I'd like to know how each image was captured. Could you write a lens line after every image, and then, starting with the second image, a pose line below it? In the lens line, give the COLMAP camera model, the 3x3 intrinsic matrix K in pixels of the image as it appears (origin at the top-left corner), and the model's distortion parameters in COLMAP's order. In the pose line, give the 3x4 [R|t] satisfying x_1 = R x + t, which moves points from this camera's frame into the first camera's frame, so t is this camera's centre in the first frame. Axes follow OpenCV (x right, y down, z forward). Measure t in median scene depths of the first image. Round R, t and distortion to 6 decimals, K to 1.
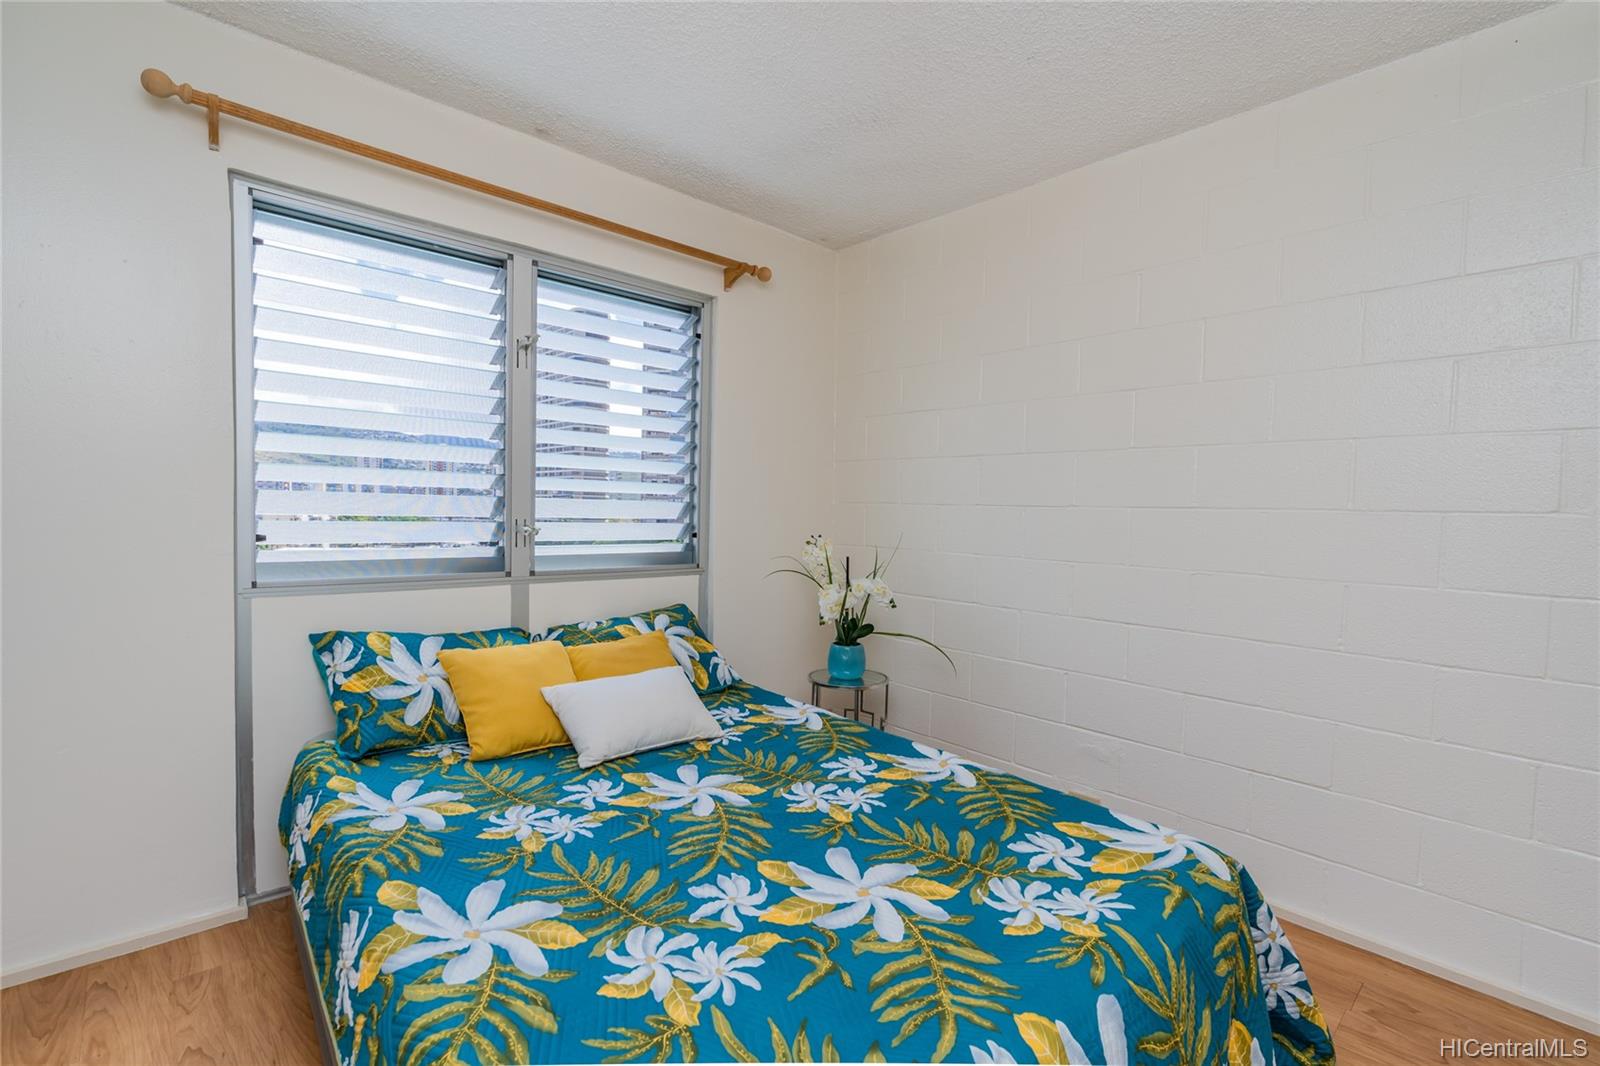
lens RADIAL K [[726.9, 0, 781.8], [0, 726.9, 546.1], [0, 0, 1]] dist [-0.012294, 0.000993]
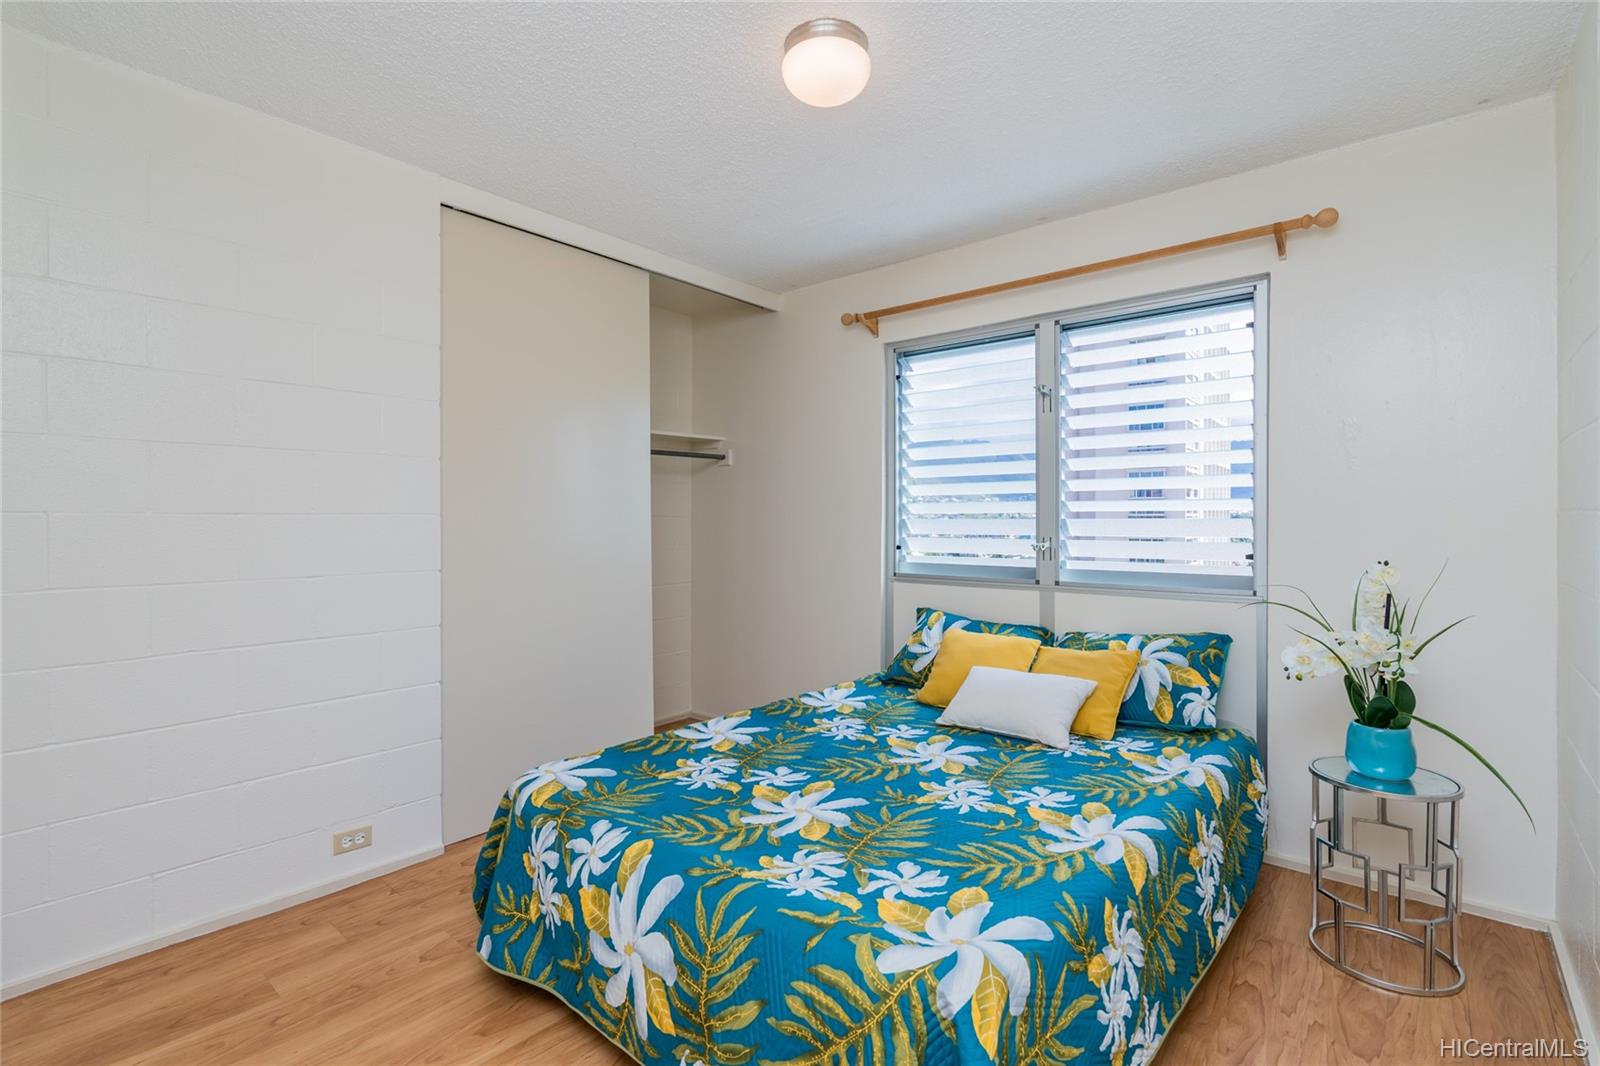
lens RADIAL K [[745.8, 0, 800.0], [0, 745.8, 533.0], [0, 0, 1]] dist [-0.001801, -0.000135]
pose [[0.129366, -0.006516, -0.991576, 1.168634], [-0.044092, 0.998952, -0.012317, -0.014803], [0.990616, 0.045314, 0.128943, 0.626688]]
